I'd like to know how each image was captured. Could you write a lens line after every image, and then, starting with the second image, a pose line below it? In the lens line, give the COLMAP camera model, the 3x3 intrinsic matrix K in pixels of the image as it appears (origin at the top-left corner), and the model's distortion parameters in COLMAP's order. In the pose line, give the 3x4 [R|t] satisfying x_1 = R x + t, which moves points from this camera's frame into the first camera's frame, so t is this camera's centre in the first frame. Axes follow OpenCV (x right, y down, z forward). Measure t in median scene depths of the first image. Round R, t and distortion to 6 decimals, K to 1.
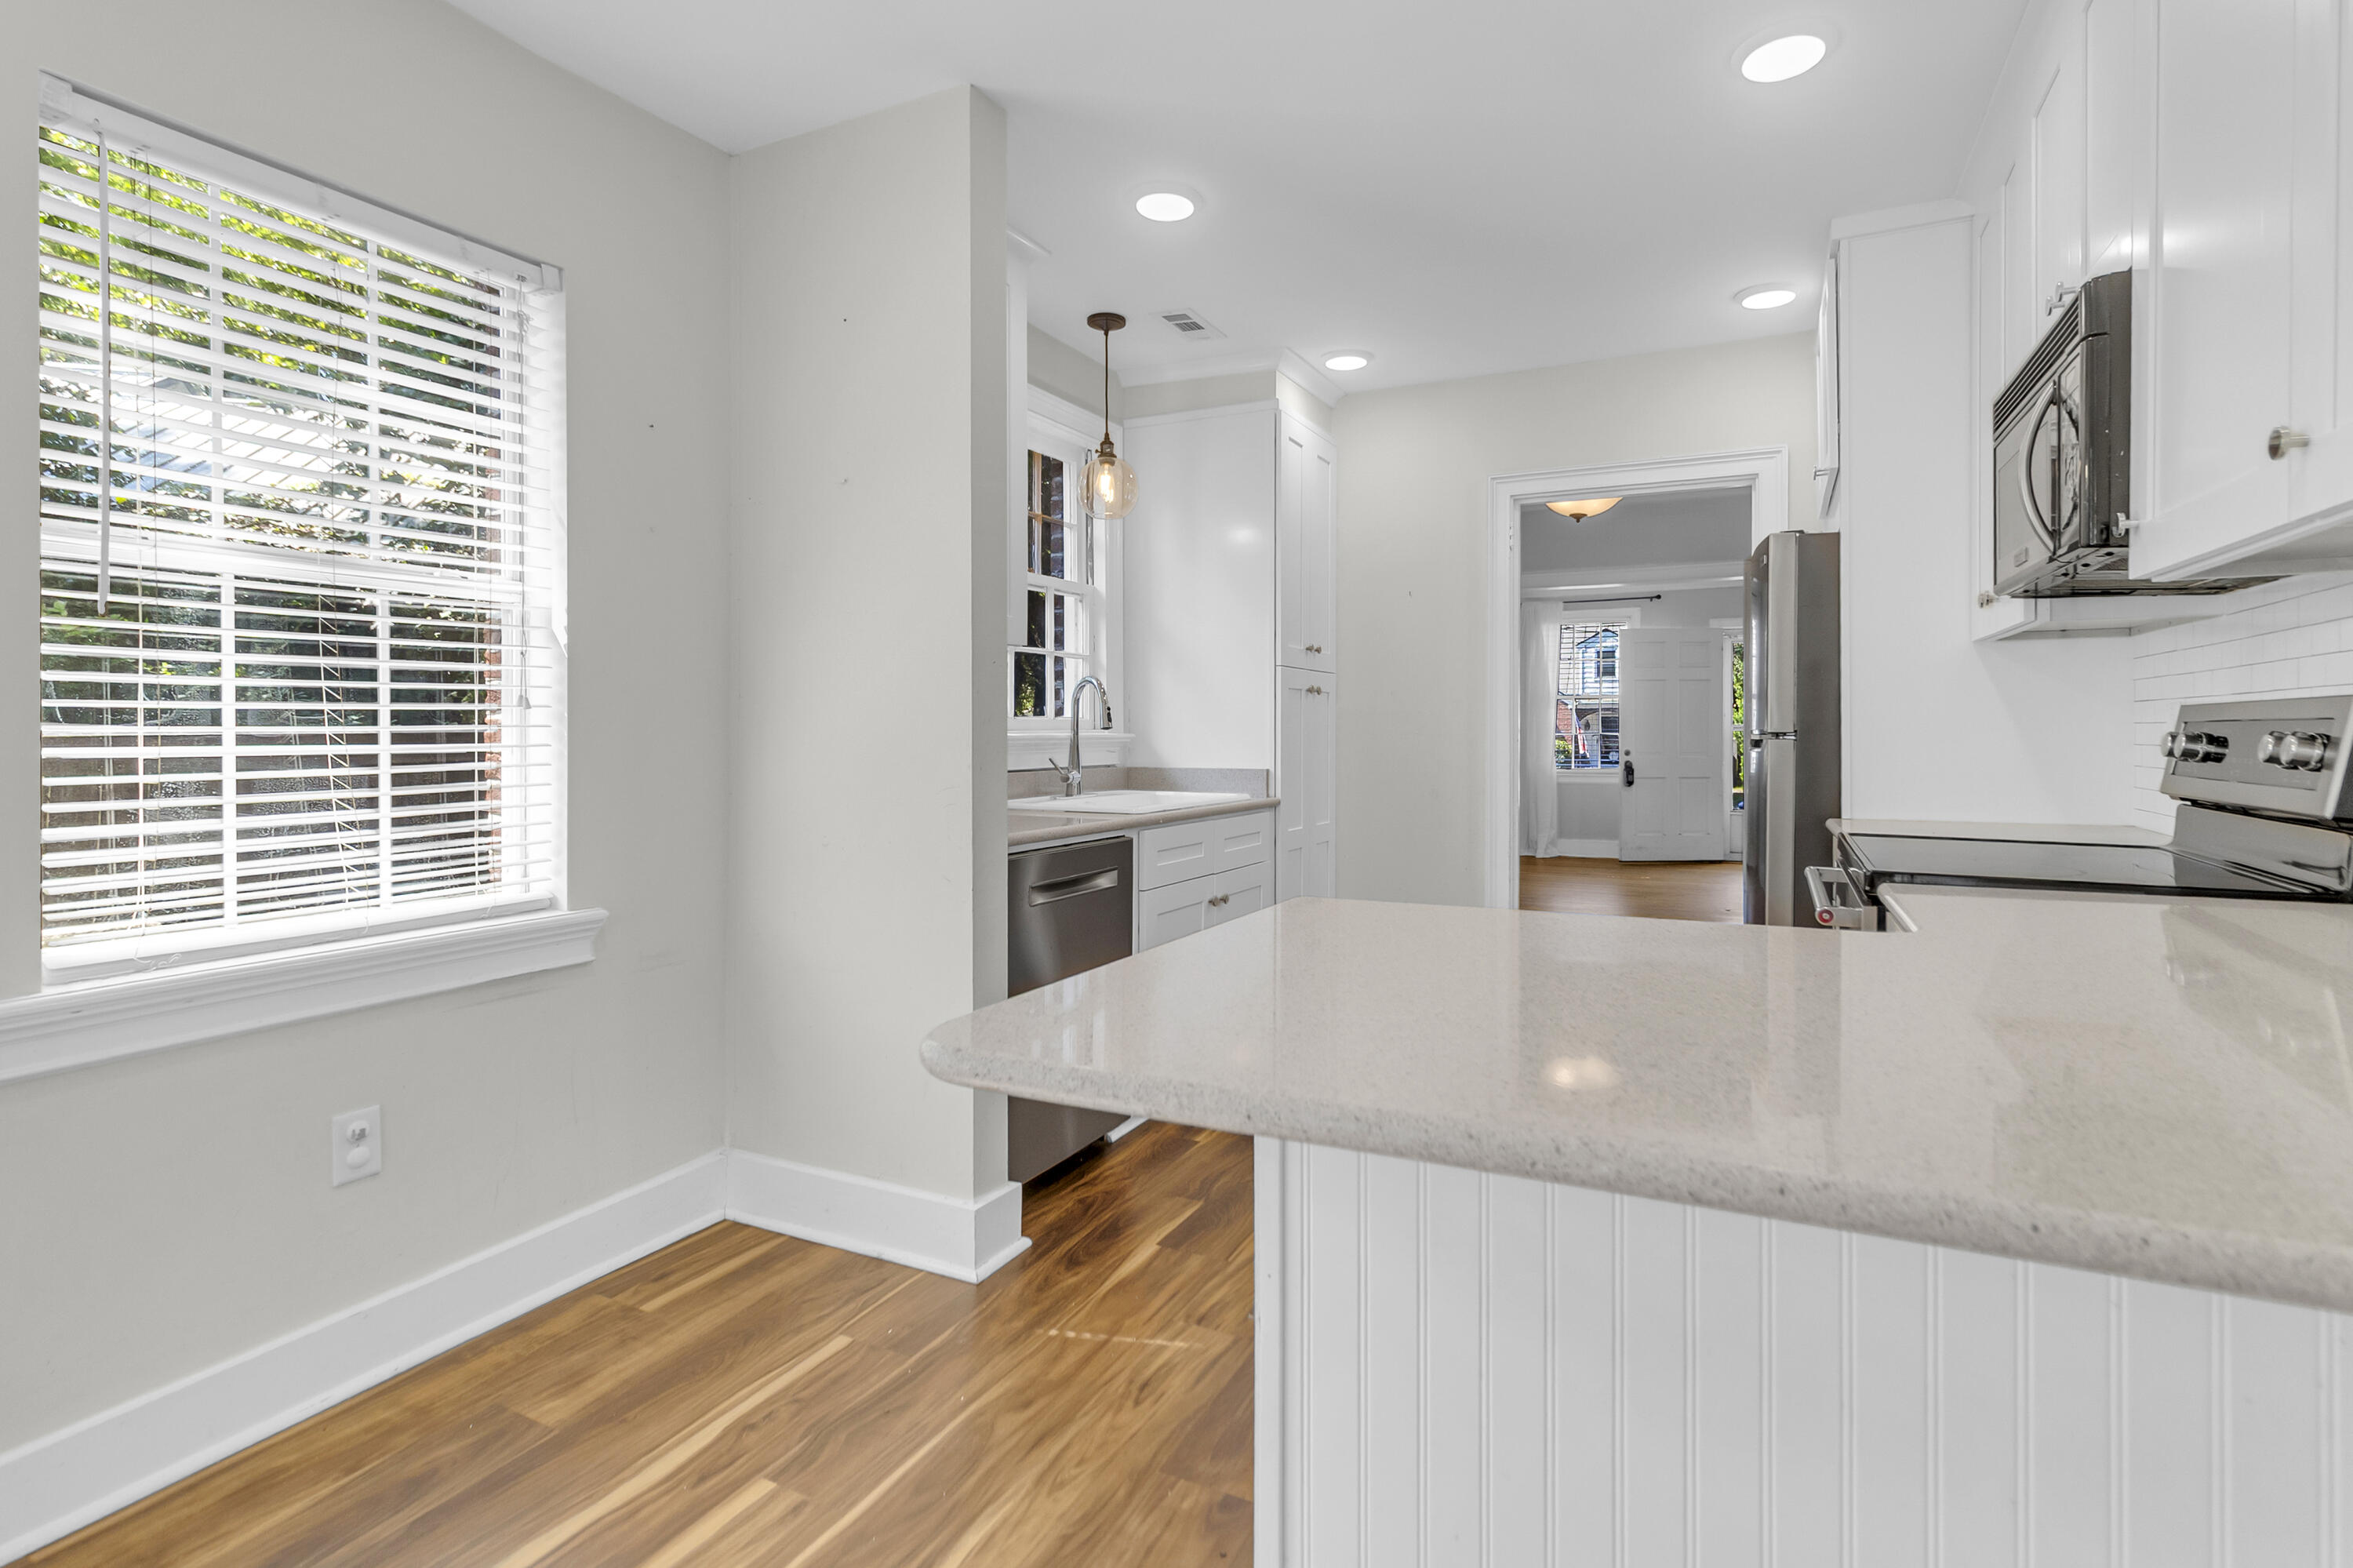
lens RADIAL K [[1159.8, 0, 1177.4], [0, 1159.8, 738.5], [0, 0, 1]] dist [0.003805, 0.001061]
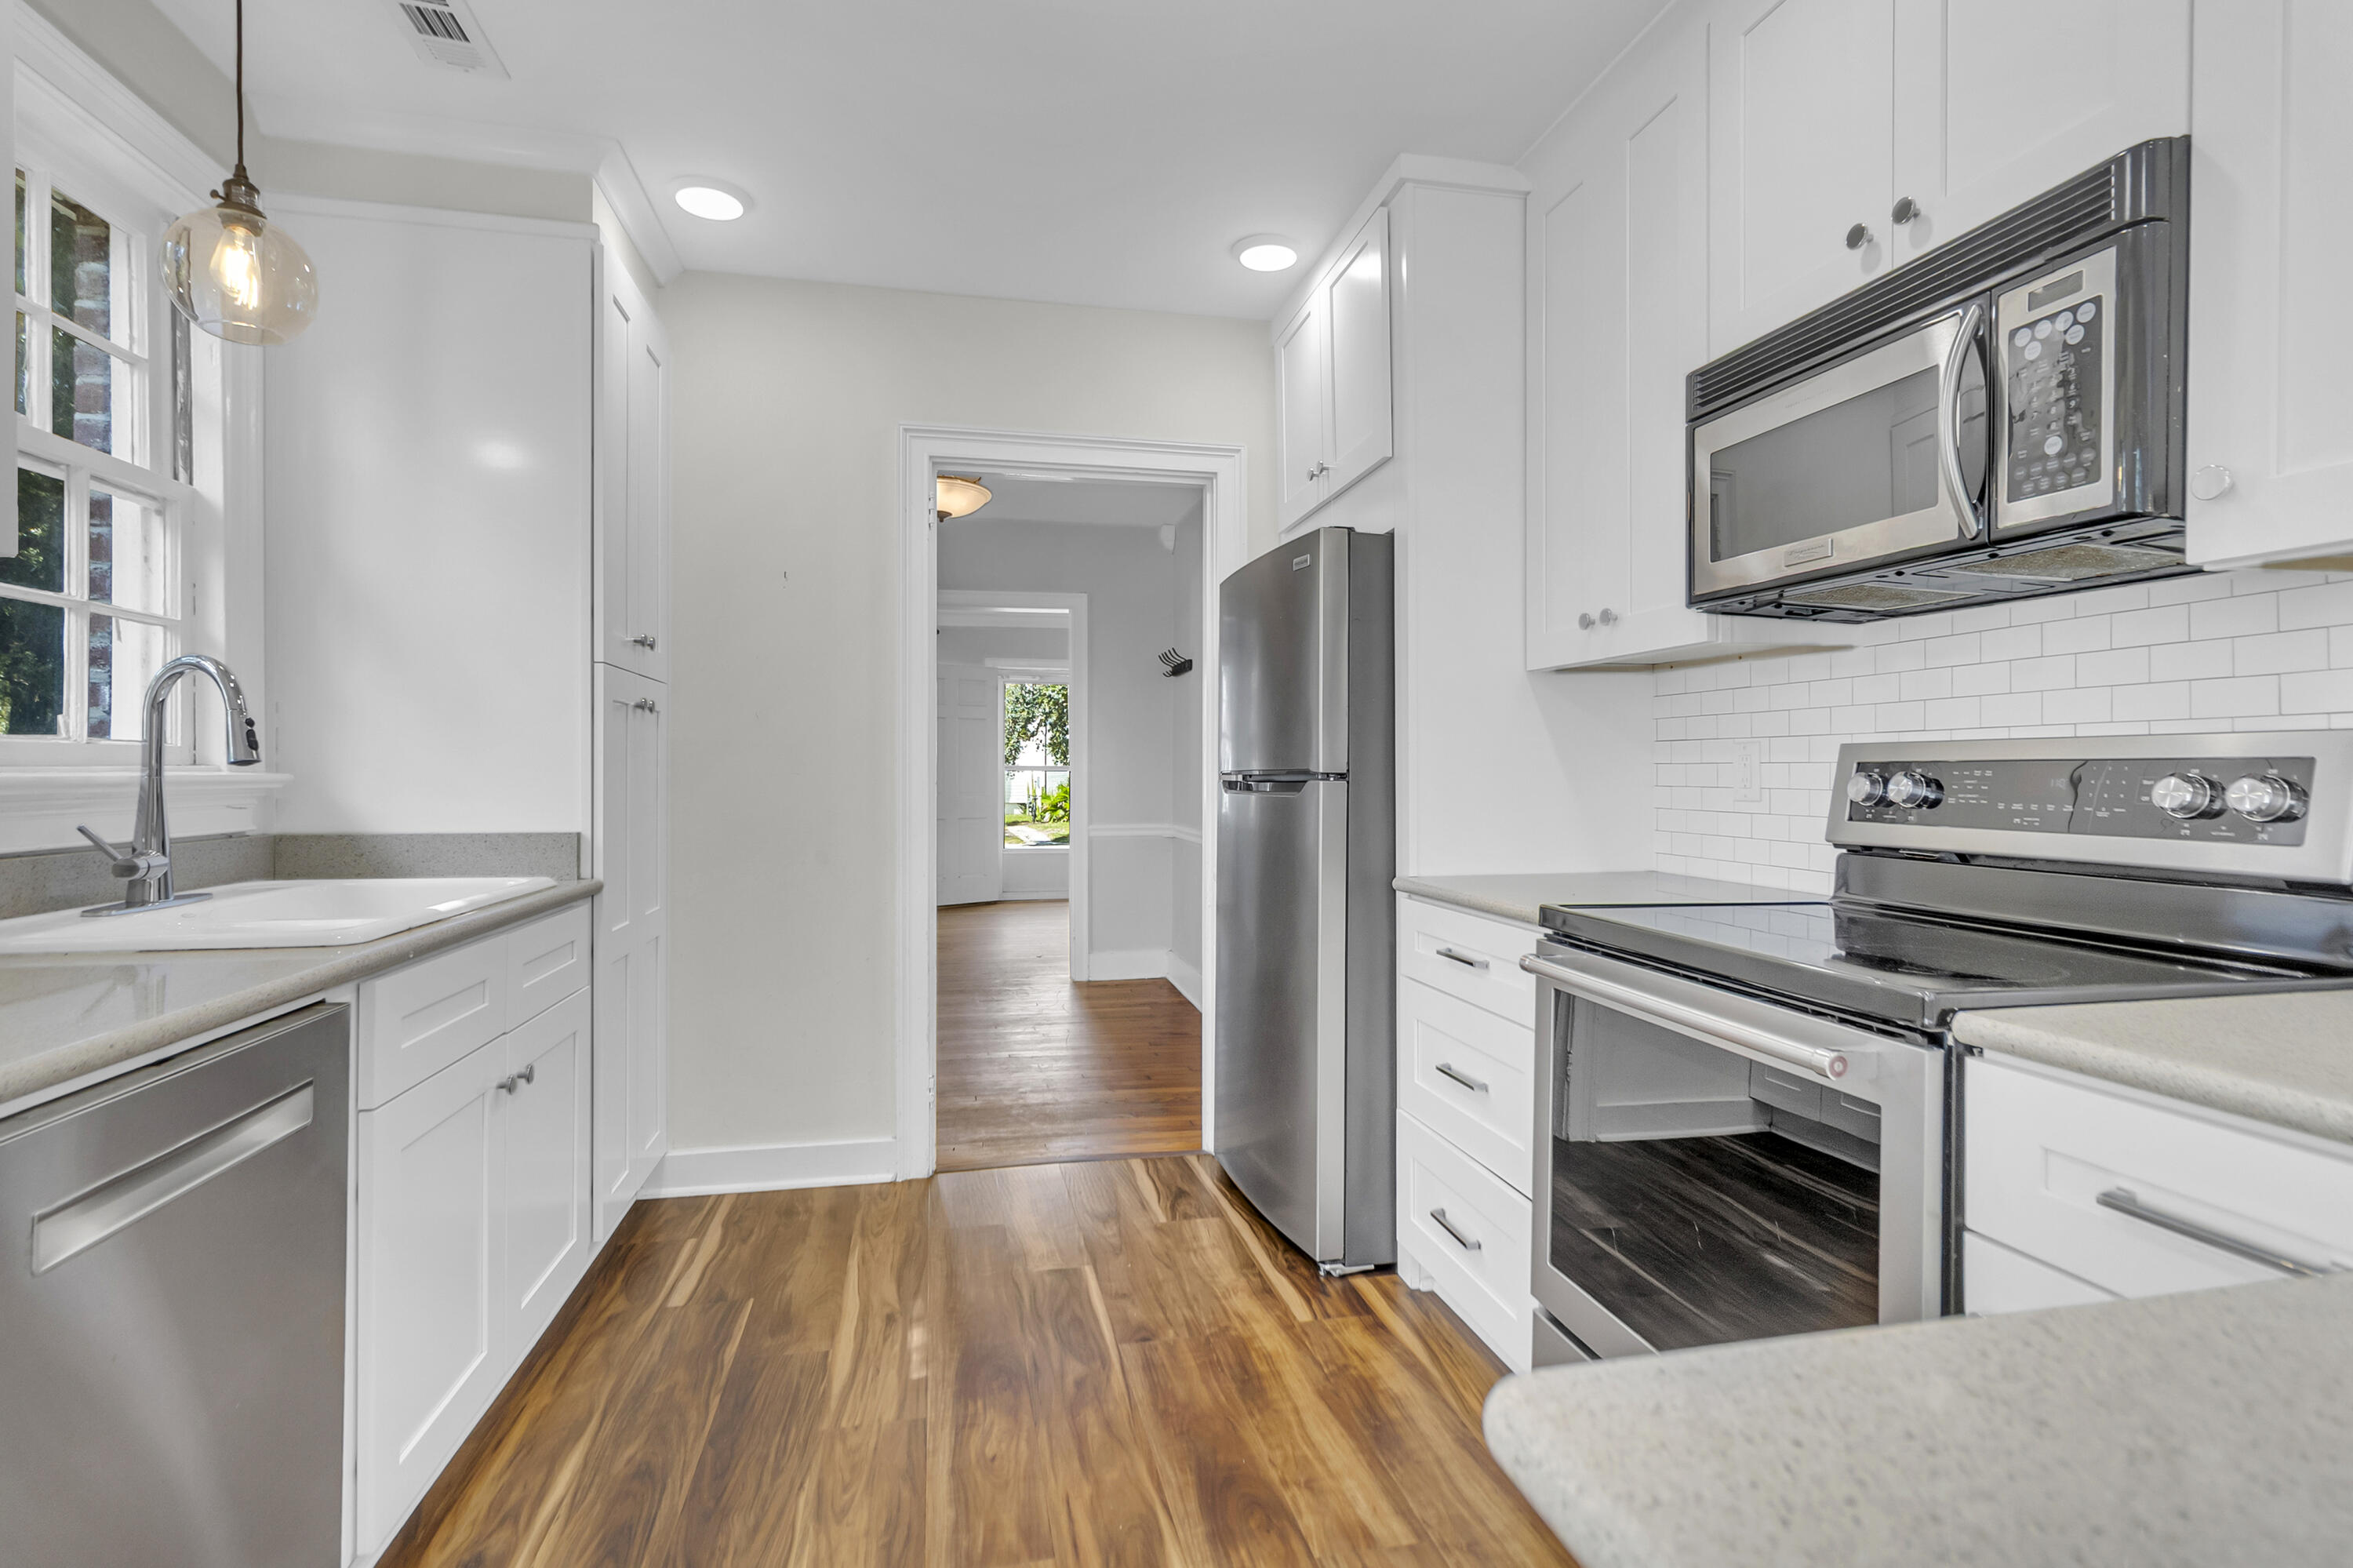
lens RADIAL K [[1125.9, 0, 1174.8], [0, 1125.9, 775.9], [0, 0, 1]] dist [-0.000059, 0.000317]
pose [[0.779872, 0.000118, 0.625939, -0.077086], [0.000886, 0.999999, -0.001292, -0.003259], [-0.625938, 0.001562, 0.779871, 0.576033]]
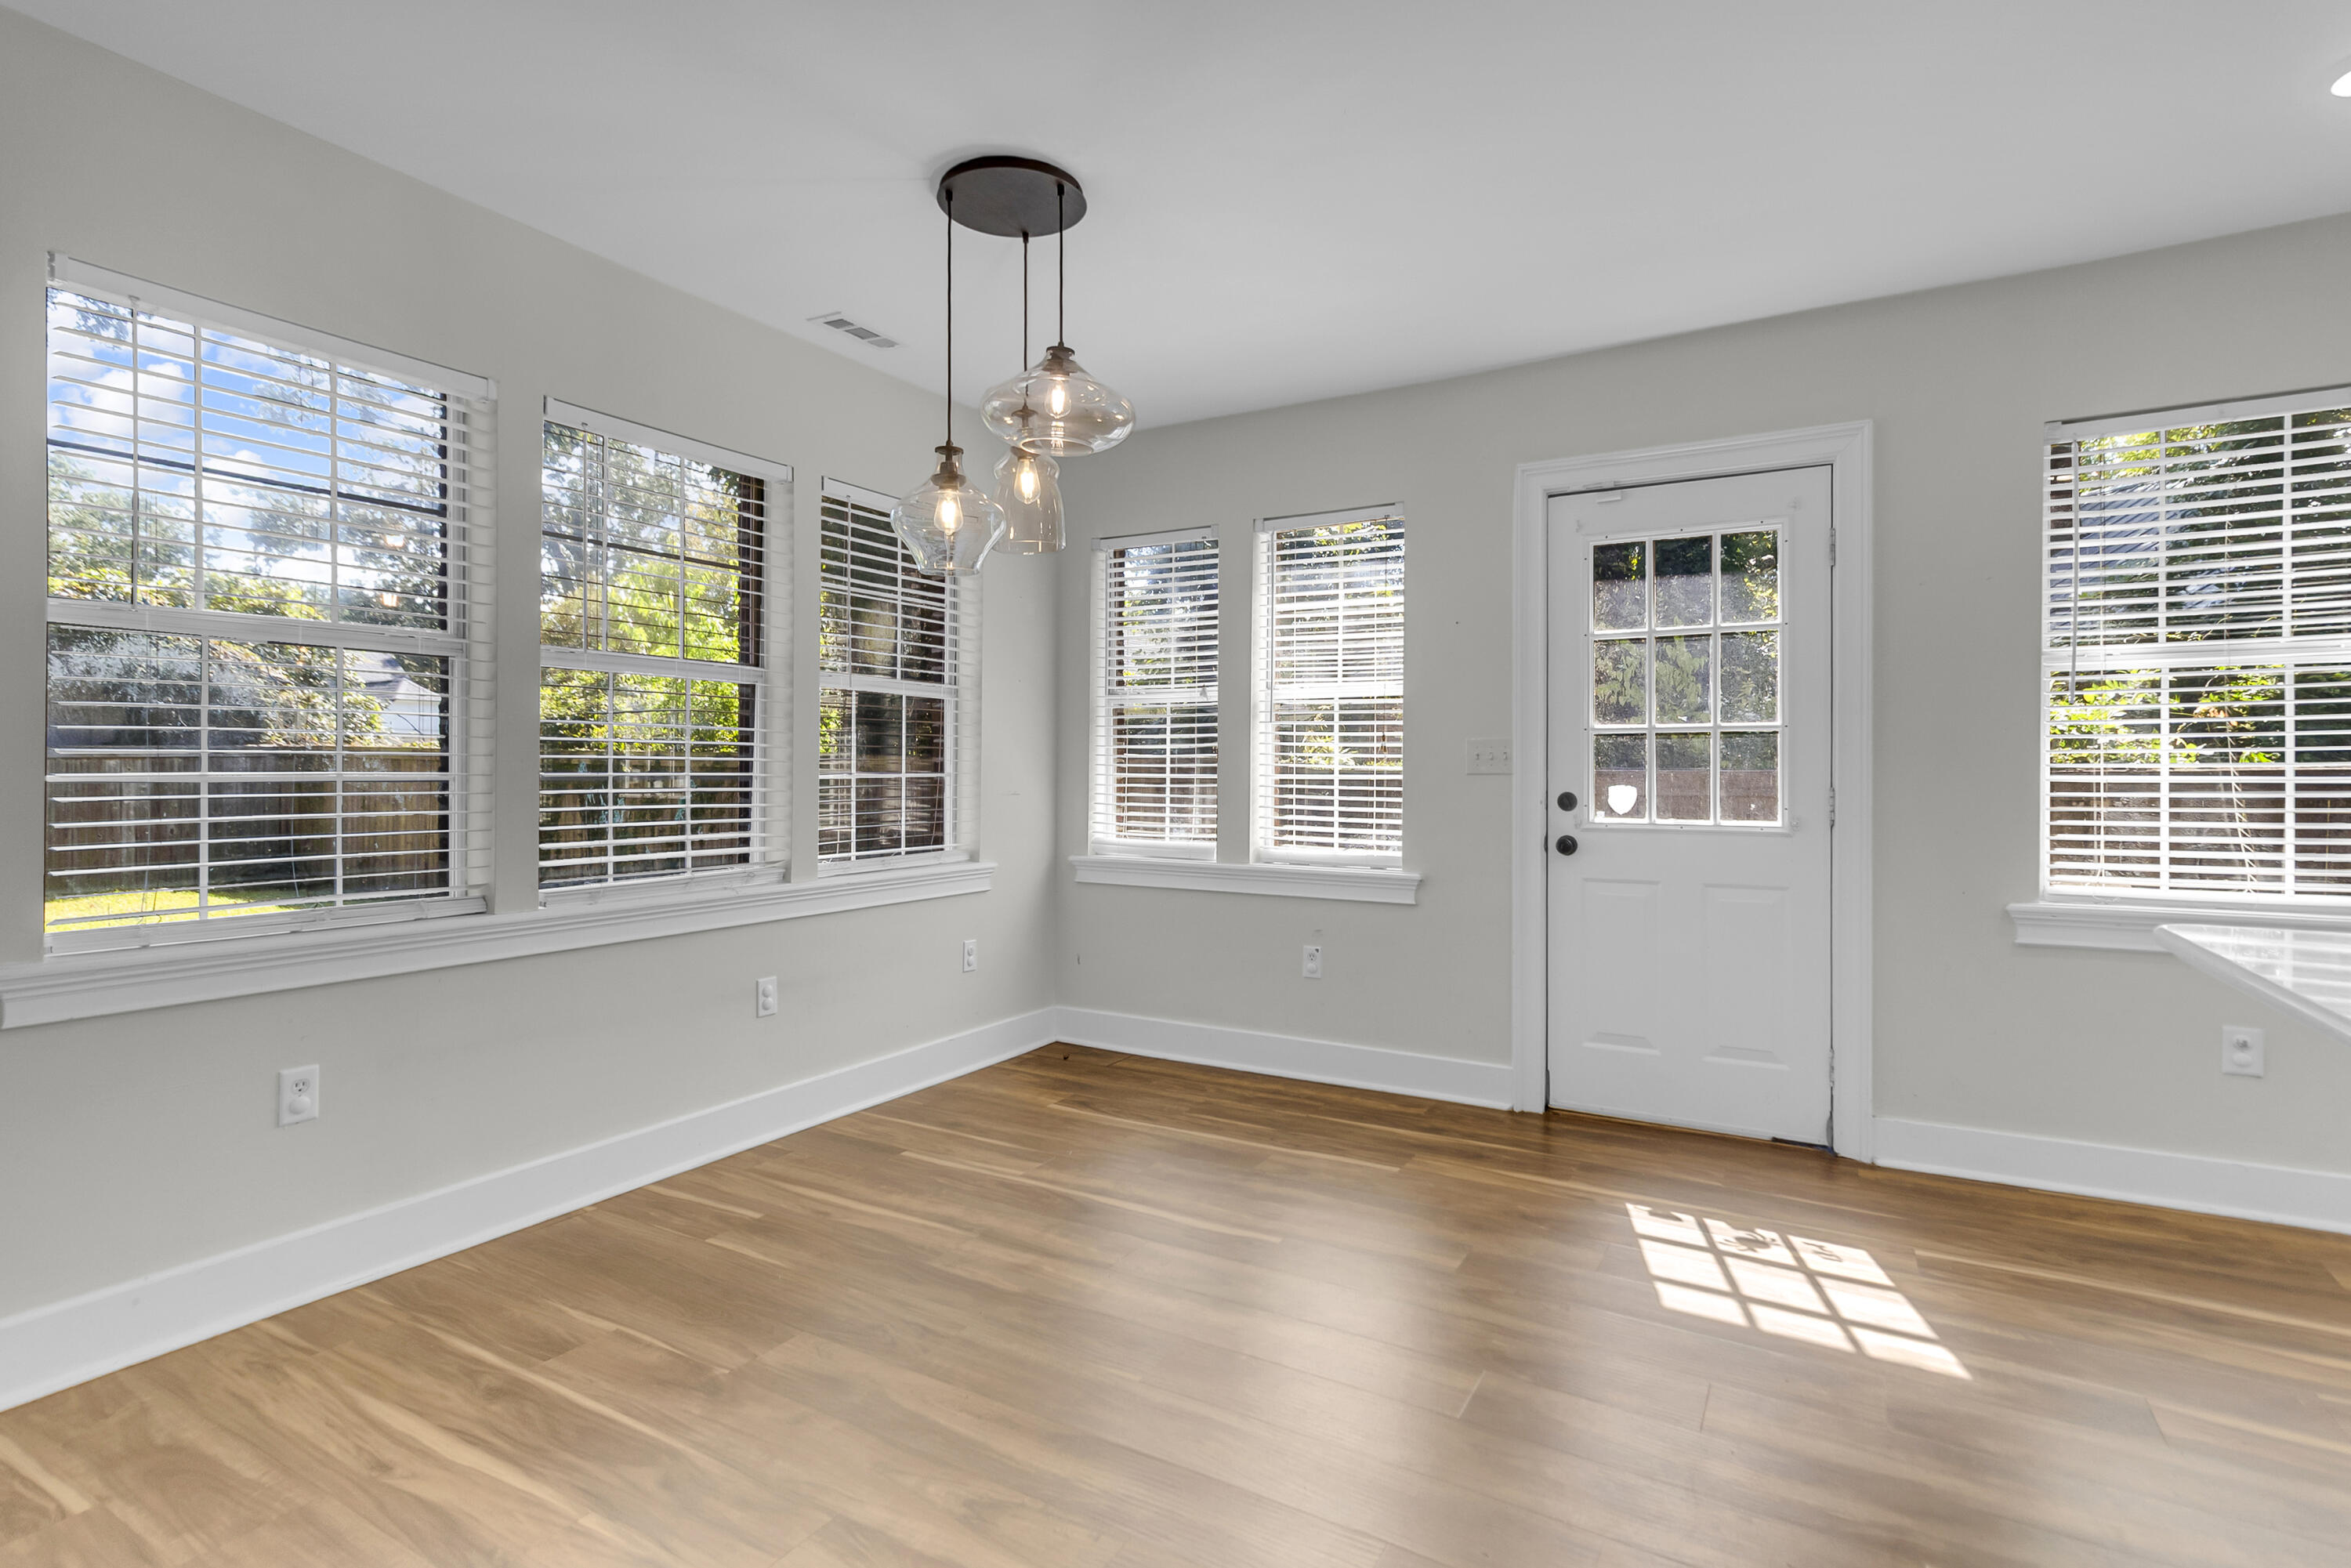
lens RADIAL K [[1124.9, 0, 1173.8], [0, 1124.9, 775.9], [0, 0, 1]] dist [-0.000059, 0.000317]
pose [[-0.072384, 0.008409, -0.997341, 0.646779], [-0.005515, 0.999946, 0.008831, 0.000187], [0.997362, 0.006139, -0.072334, -0.190577]]
